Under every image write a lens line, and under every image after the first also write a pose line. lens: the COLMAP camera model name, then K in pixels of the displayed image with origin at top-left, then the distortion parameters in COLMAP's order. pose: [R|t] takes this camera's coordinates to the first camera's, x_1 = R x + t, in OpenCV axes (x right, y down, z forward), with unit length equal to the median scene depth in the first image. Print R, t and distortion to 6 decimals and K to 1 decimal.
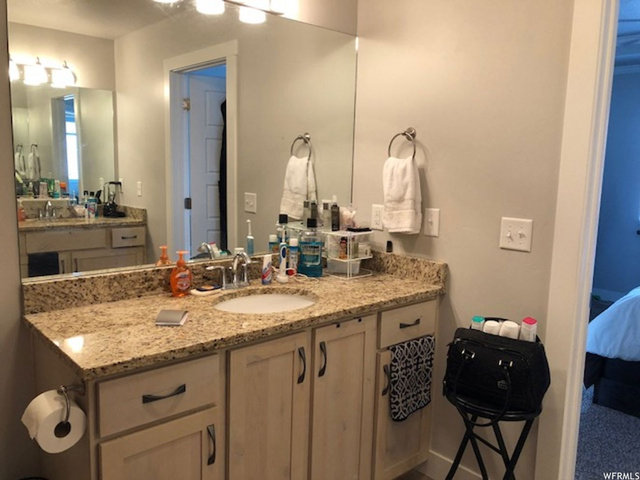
lens RADIAL K [[525.1, 0, 320.0], [0, 525.1, 239.7], [0, 0, 1]] dist [0.005137, -0.013942]
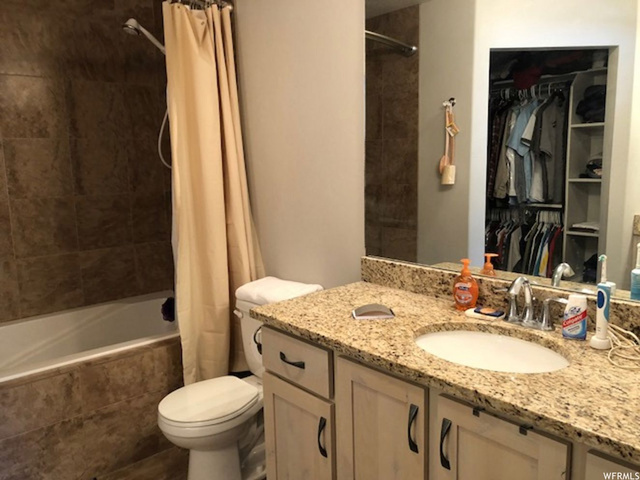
lens RADIAL K [[525.1, 0, 320.2], [0, 525.1, 240.3], [0, 0, 1]] dist [0.005137, -0.013942]
pose [[-0.006538, 0.128334, -0.991710, 0.672951], [-0.130586, 0.983129, 0.128084, -0.100871], [0.991415, 0.130340, 0.010330, 0.837816]]
